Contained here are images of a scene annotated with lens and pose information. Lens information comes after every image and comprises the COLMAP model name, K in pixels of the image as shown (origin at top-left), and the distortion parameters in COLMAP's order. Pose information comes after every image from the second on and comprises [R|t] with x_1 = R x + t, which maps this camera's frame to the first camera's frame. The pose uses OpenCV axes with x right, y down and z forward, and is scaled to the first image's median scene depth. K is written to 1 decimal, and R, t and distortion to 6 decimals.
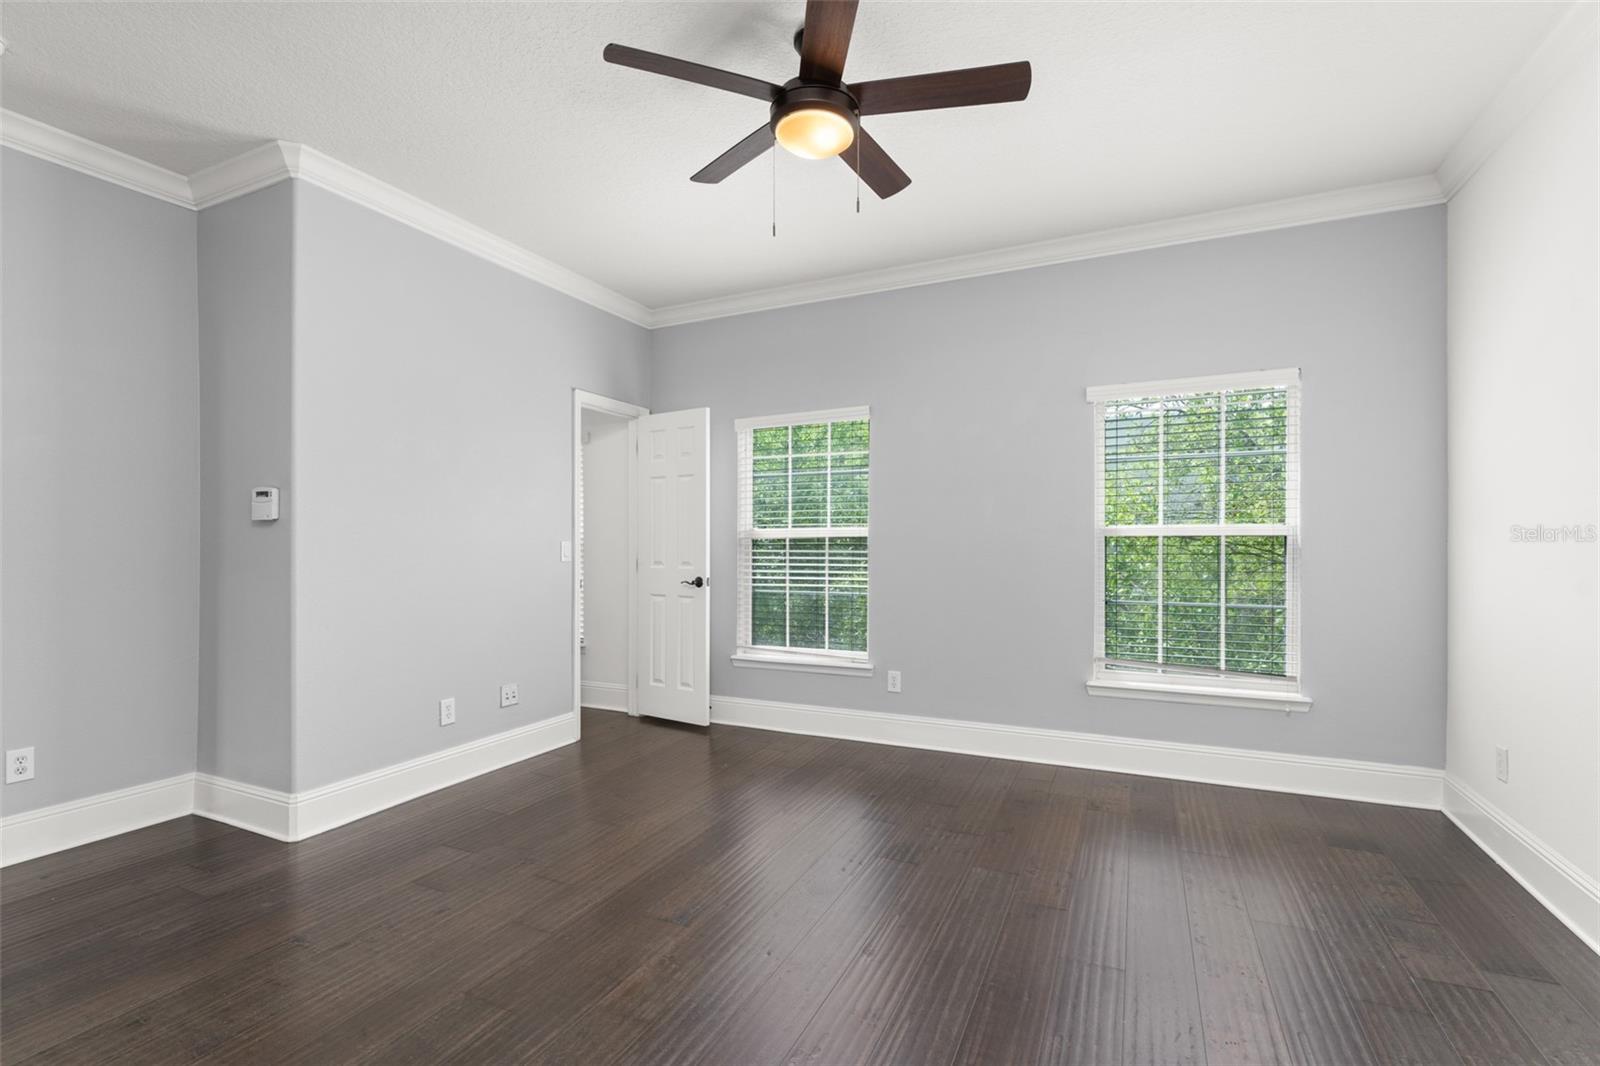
lens RADIAL K [[719.4, 0, 806.3], [0, 719.4, 538.3], [0, 0, 1]] dist [-0.002684, 0.000024]
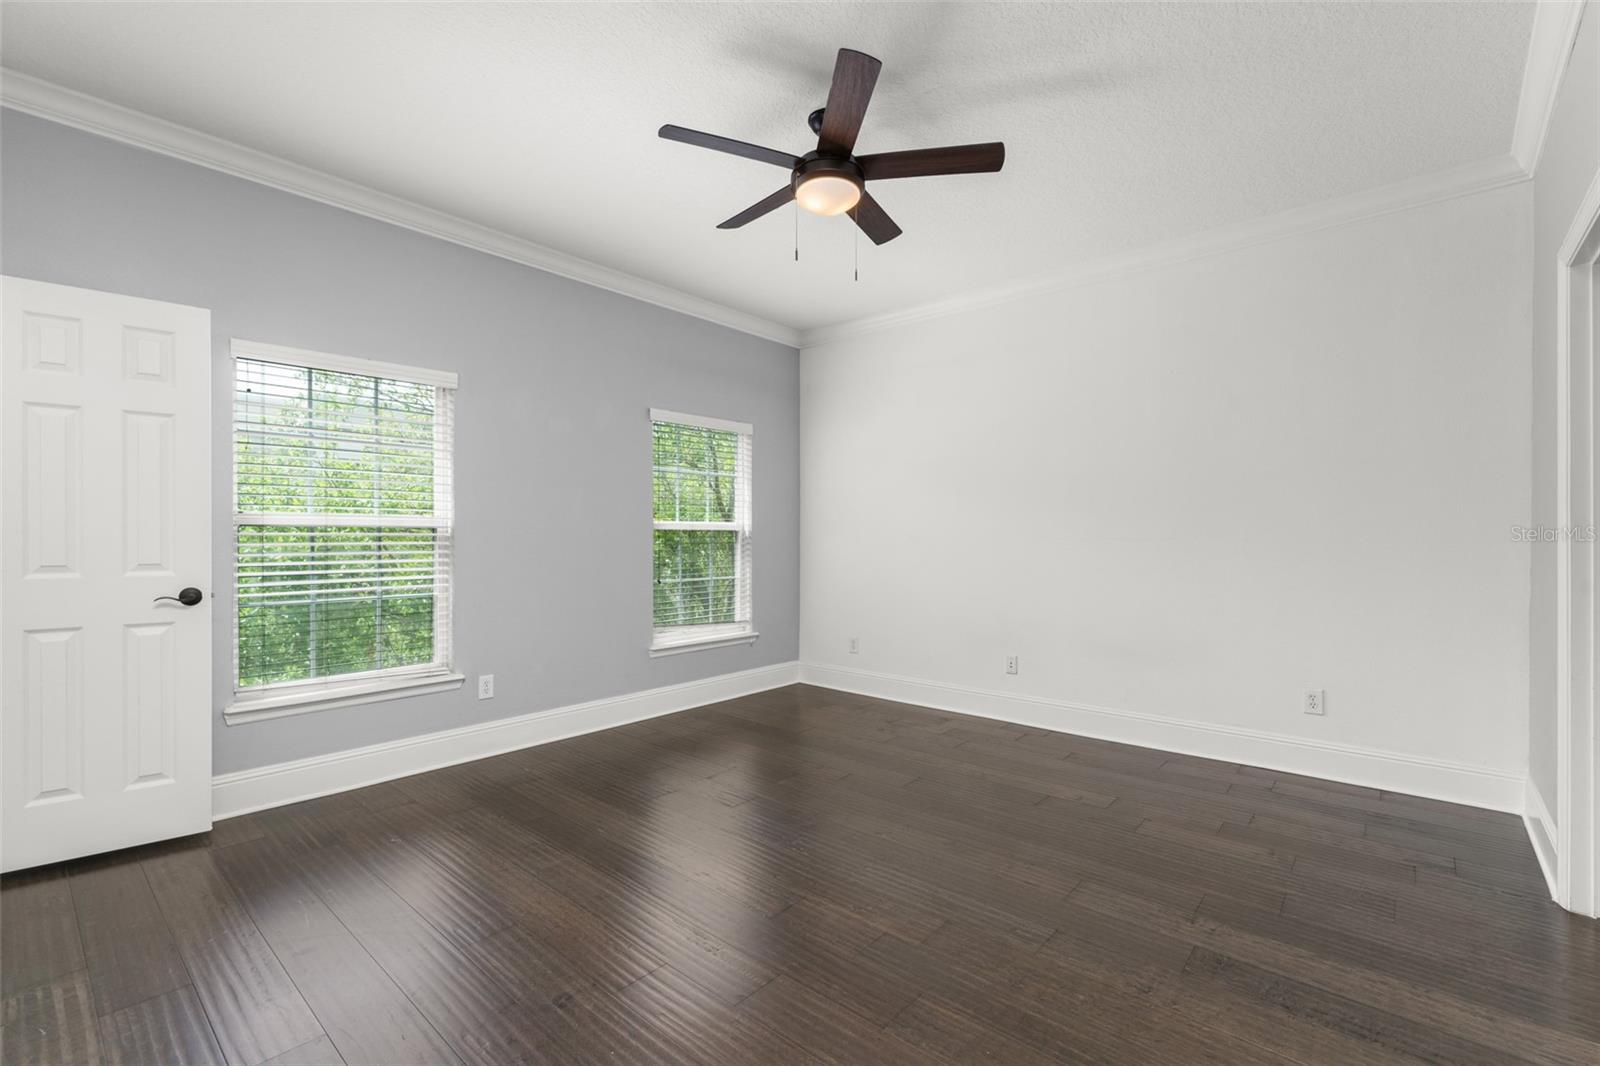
lens RADIAL K [[684.8, 0, 814.5], [0, 684.8, 535.0], [0, 0, 1]] dist [0.001344, -0.000098]
pose [[0.279910, 0.010257, 0.959972, -0.588923], [0.005545, 0.999909, -0.012301, 0.021208], [-0.960010, 0.008767, 0.279827, 0.361324]]
